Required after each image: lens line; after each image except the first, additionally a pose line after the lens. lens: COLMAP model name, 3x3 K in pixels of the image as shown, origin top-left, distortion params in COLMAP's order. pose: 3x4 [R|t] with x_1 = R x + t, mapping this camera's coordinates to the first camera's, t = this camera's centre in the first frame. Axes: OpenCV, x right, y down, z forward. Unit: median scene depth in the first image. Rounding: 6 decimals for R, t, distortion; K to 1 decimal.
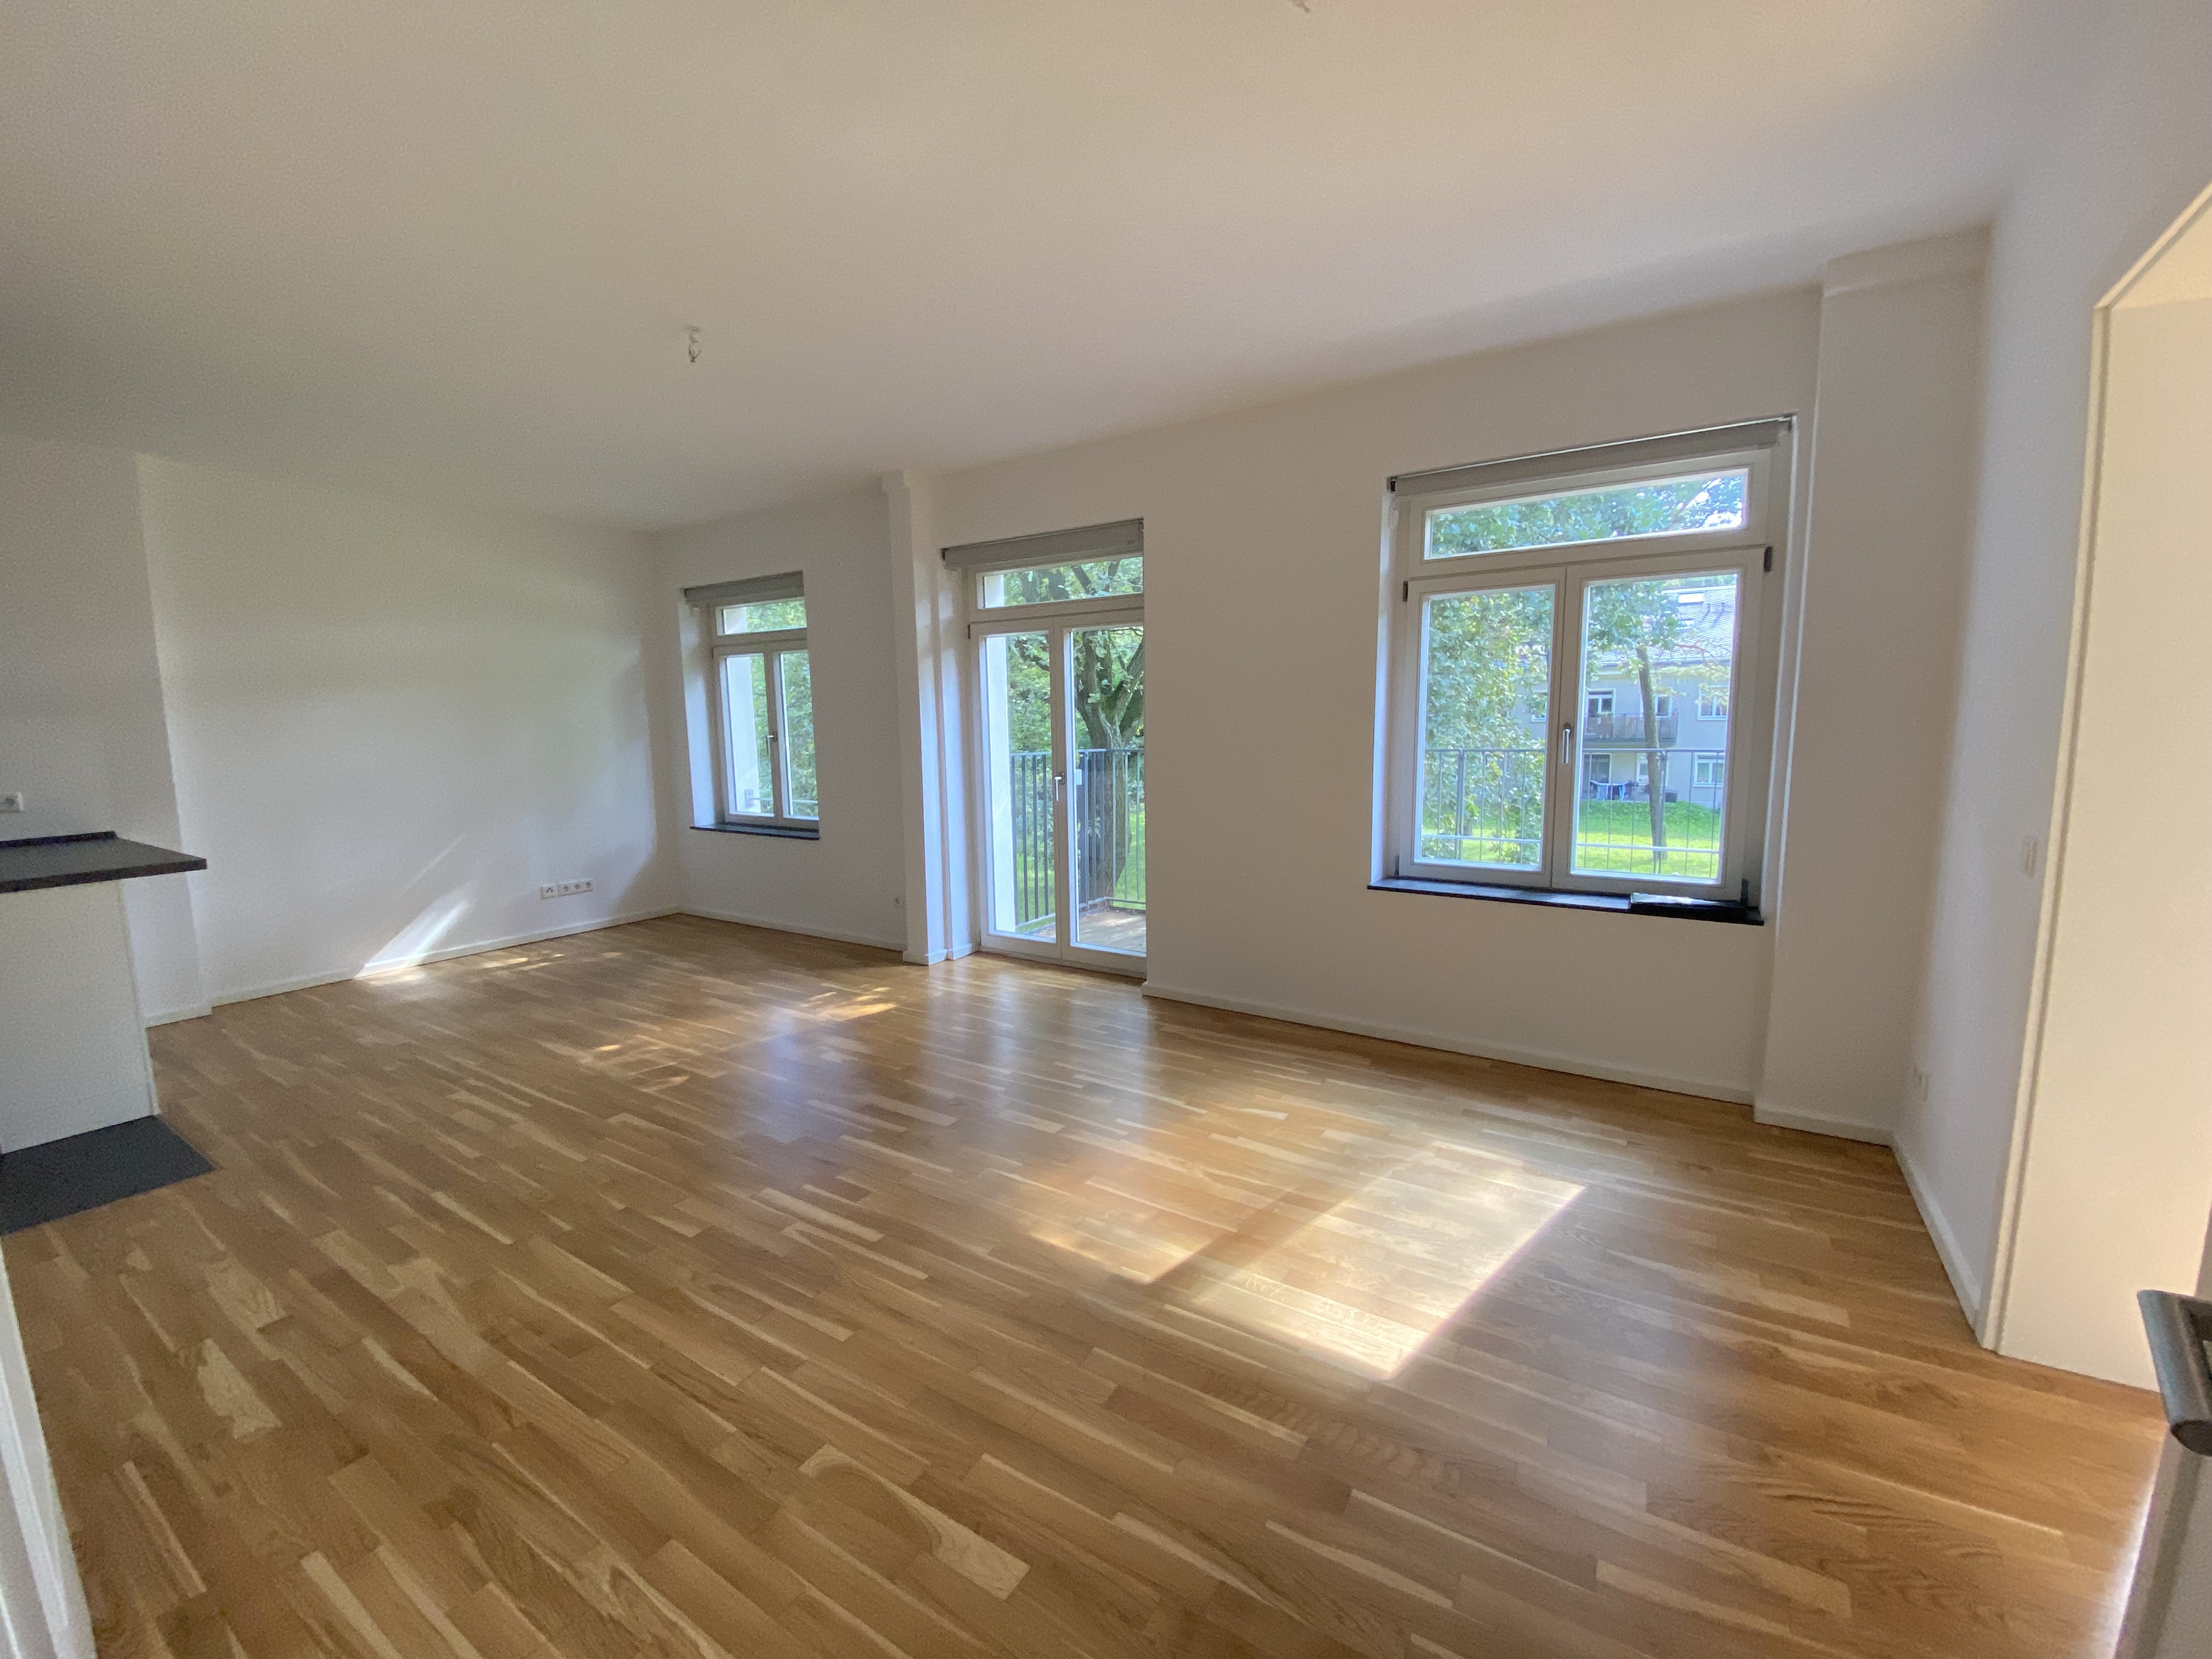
lens RADIAL K [[902.6, 0, 1102.1], [0, 902.6, 840.9], [0, 0, 1]] dist [0.002604, -0.002335]
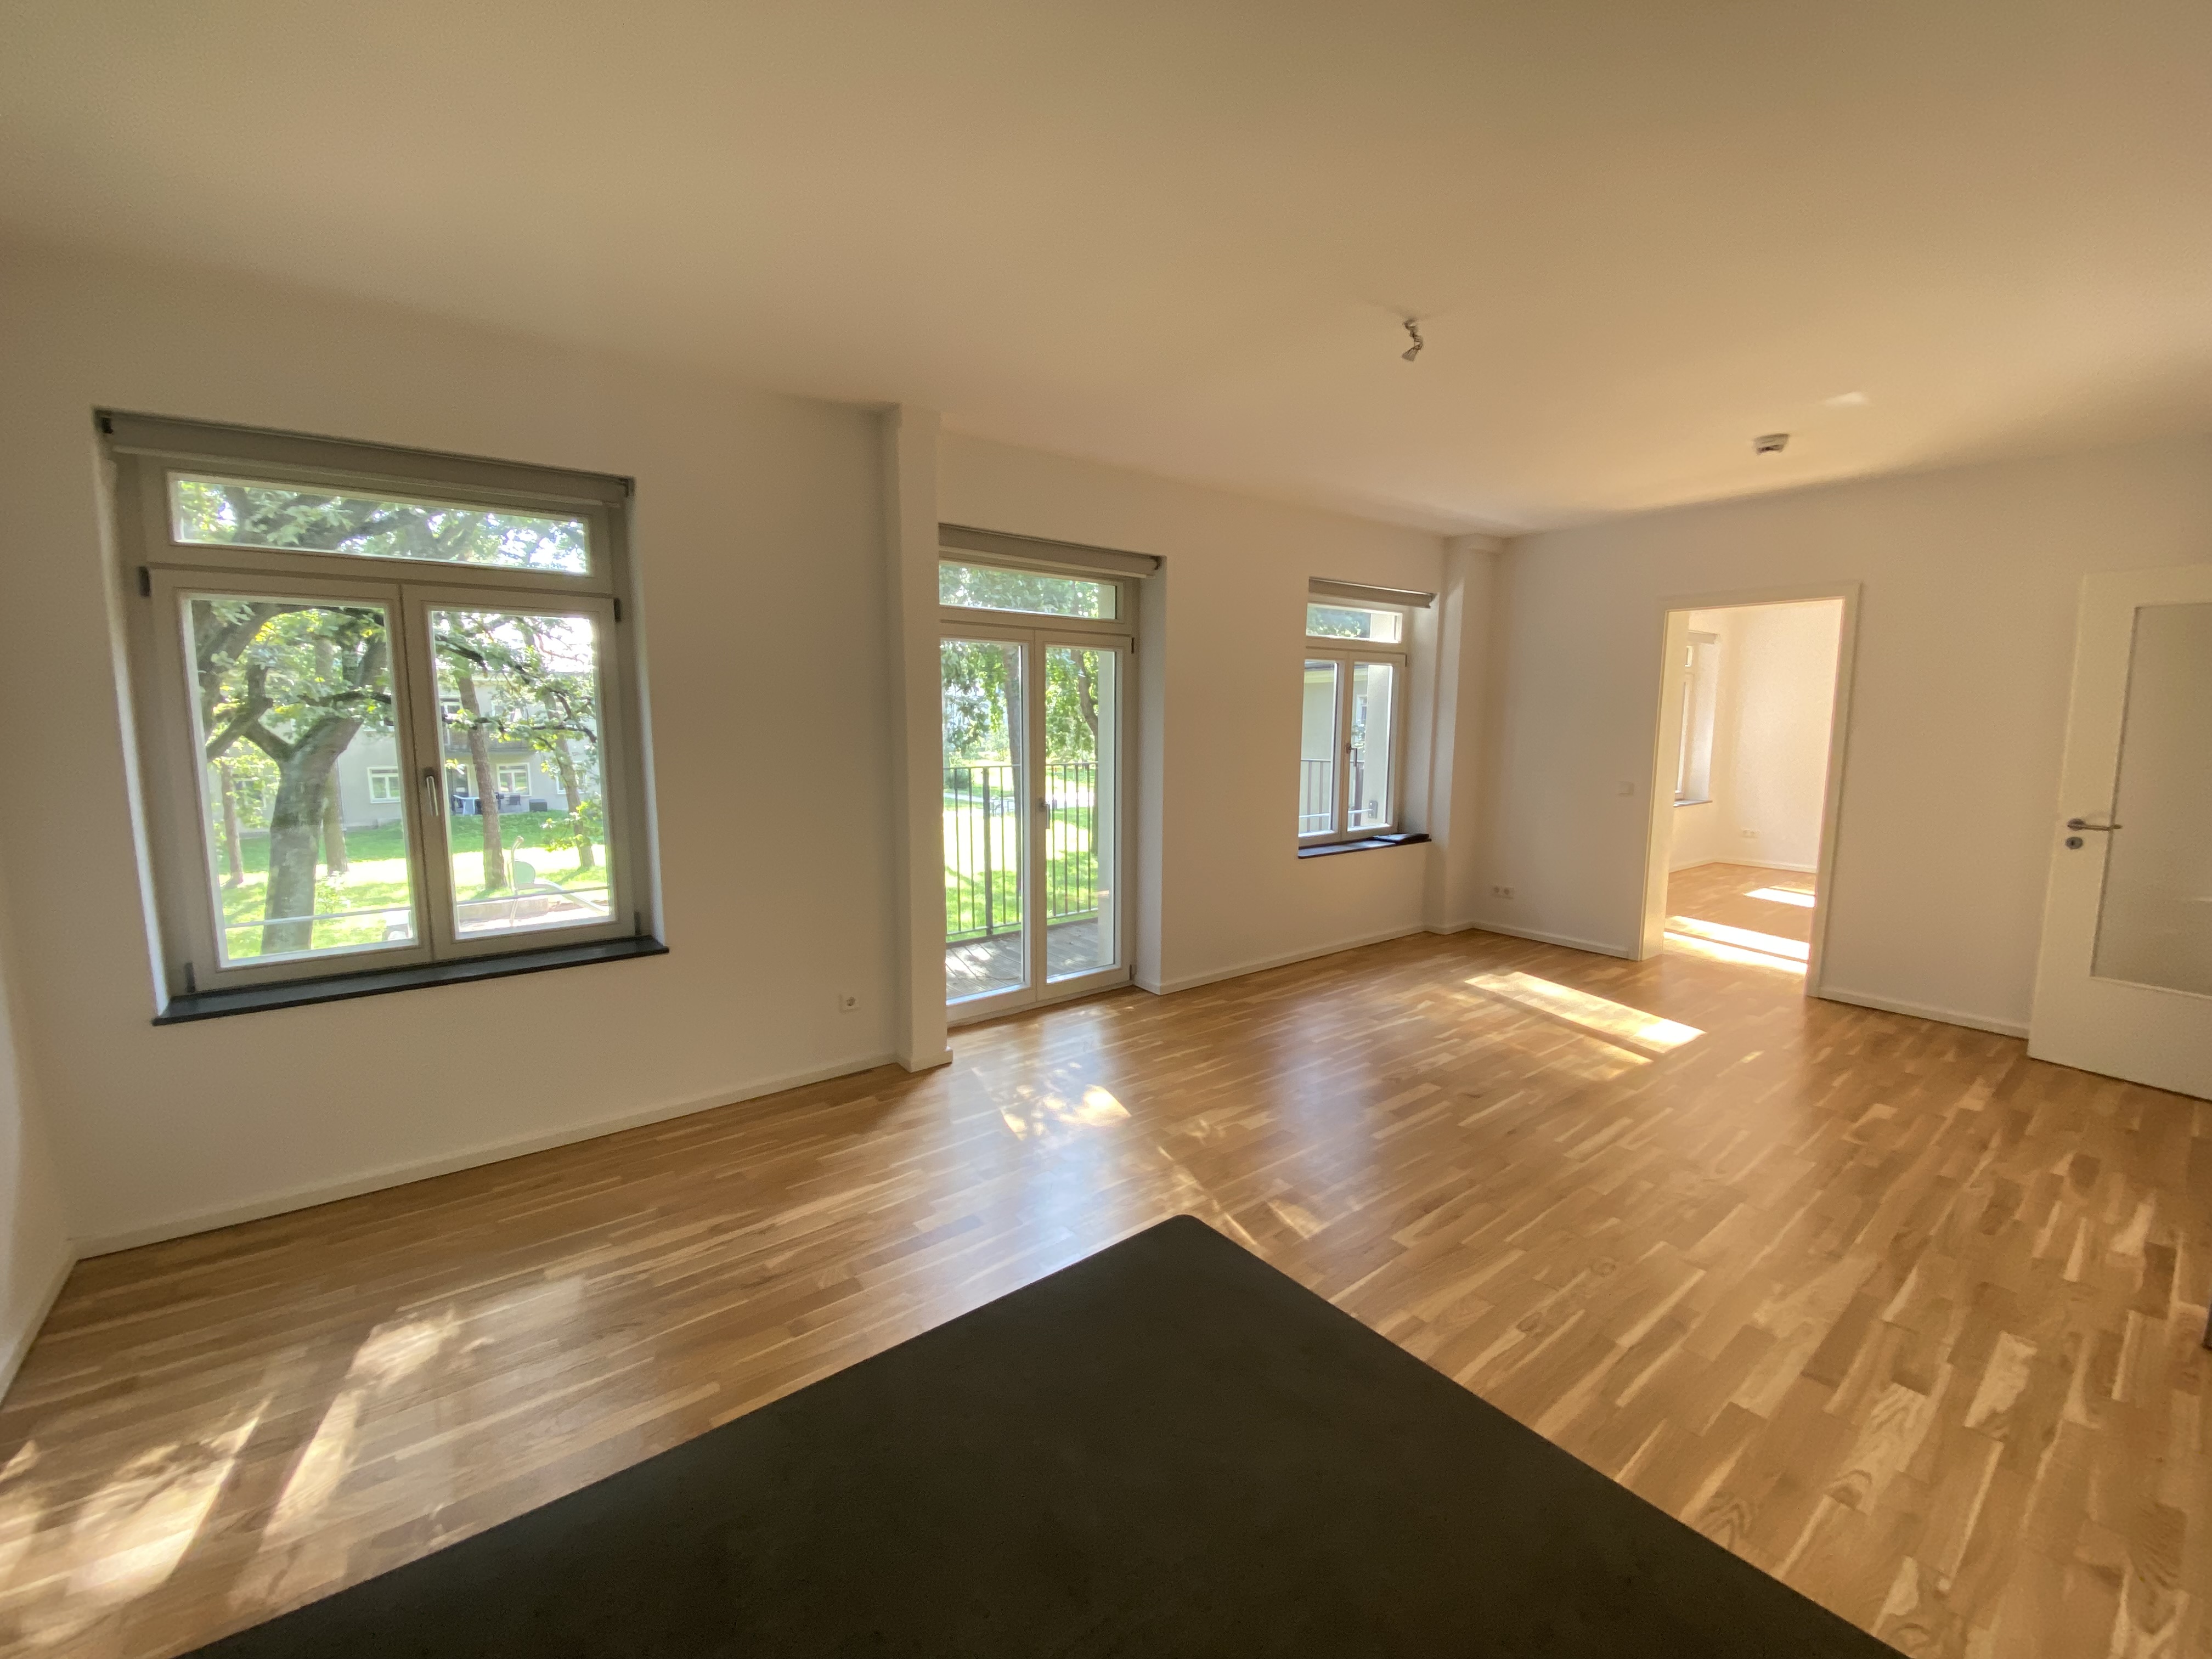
lens RADIAL K [[890.9, 0, 1106.7], [0, 890.9, 833.5], [0, 0, 1]] dist [-0.031905, 0.001018]
pose [[0.343777, -0.096174, 0.934114, -1.691020], [0.132611, 0.989745, 0.053098, -0.155009], [-0.929641, 0.105620, 0.353005, 1.203317]]
